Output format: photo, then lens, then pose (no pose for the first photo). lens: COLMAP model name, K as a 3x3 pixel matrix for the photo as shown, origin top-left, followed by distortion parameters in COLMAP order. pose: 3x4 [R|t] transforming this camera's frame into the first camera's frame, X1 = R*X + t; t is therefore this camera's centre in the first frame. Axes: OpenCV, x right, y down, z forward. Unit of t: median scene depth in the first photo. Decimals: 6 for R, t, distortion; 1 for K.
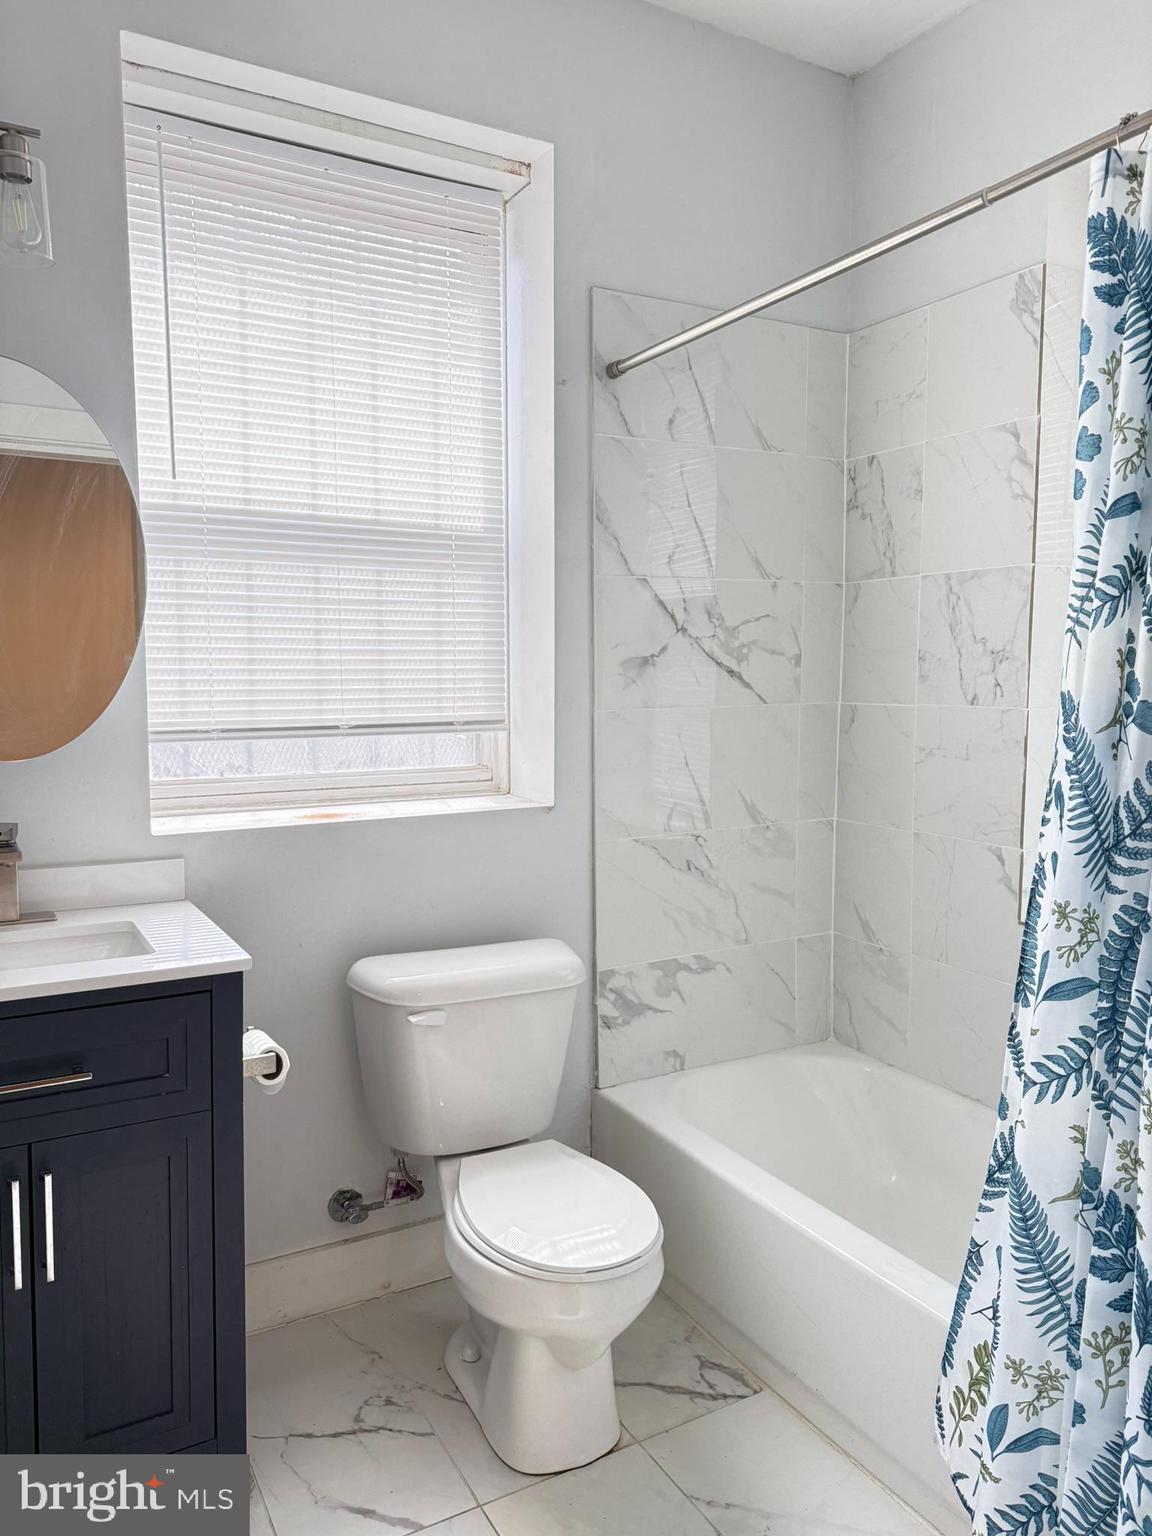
lens RADIAL K [[1079.7, 0, 572.6], [0, 1079.7, 767.5], [0, 0, 1]] dist [0.041416, -0.042221]
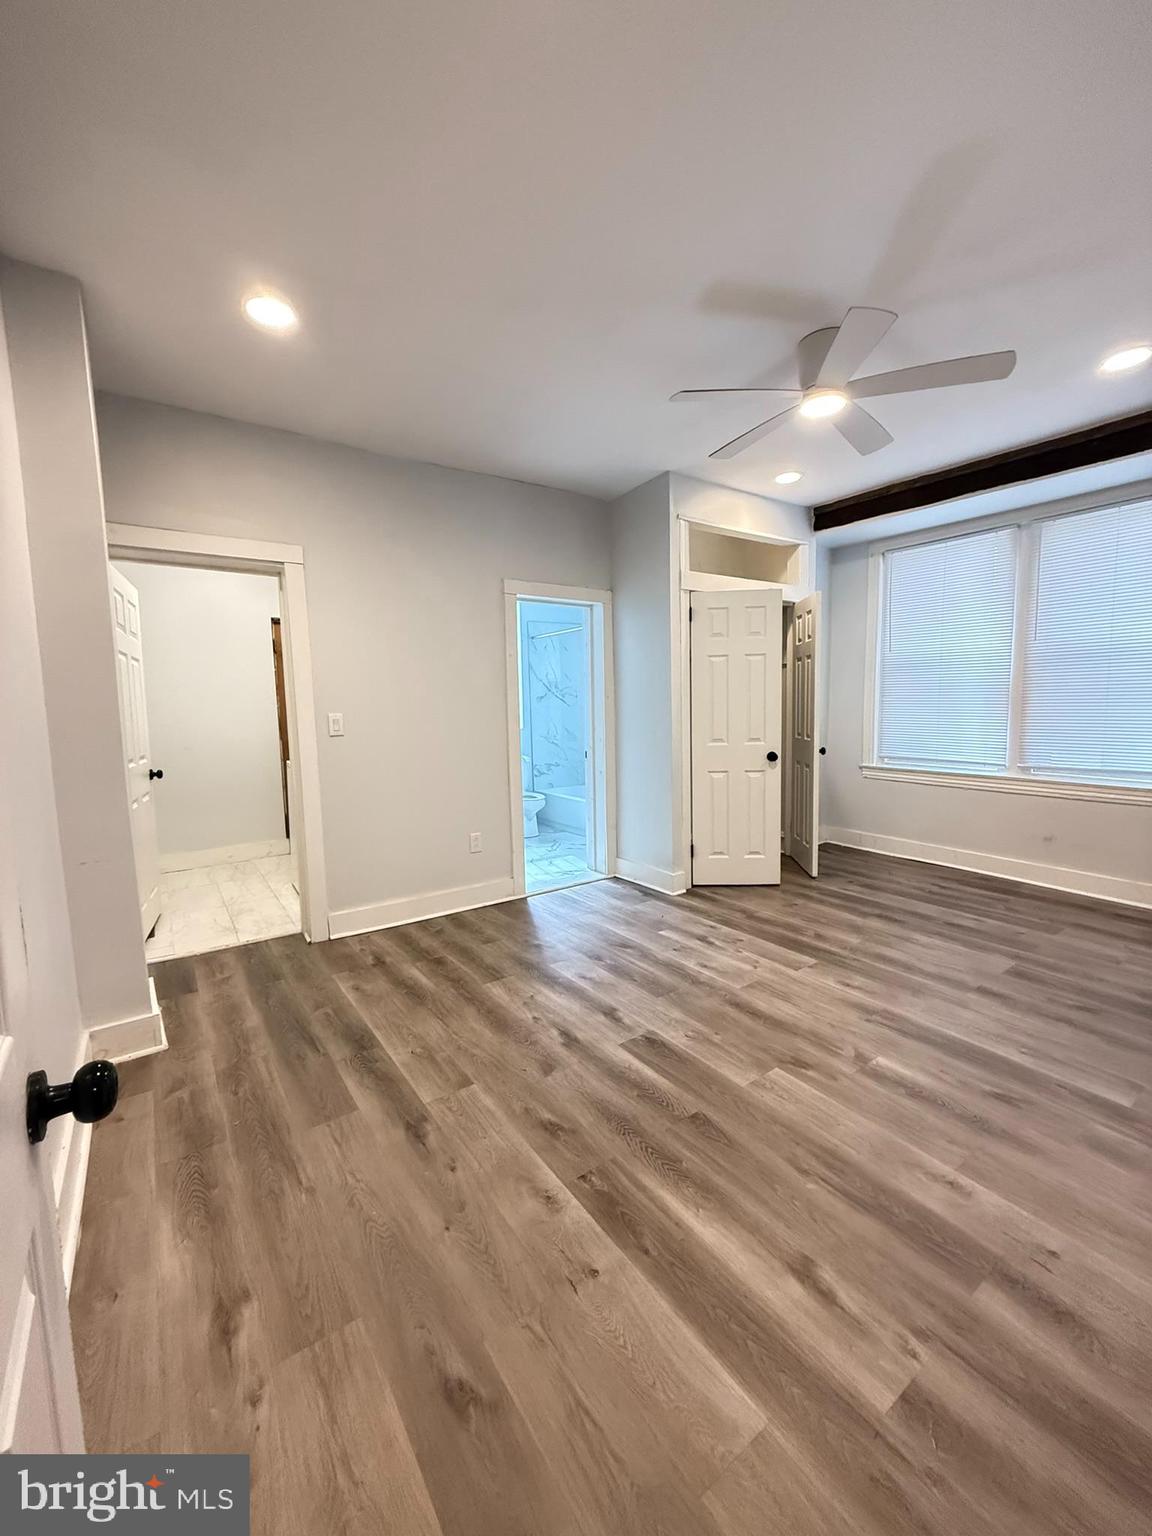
lens RADIAL K [[618.0, 0, 579.3], [0, 618.0, 766.4], [0, 0, 1]] dist [0.000044, 0.000000]
pose [[0.995784, -0.030219, 0.086605, -0.010262], [0.028645, 0.999402, 0.019356, 0.149024], [-0.087138, -0.016794, 0.996055, -1.649711]]
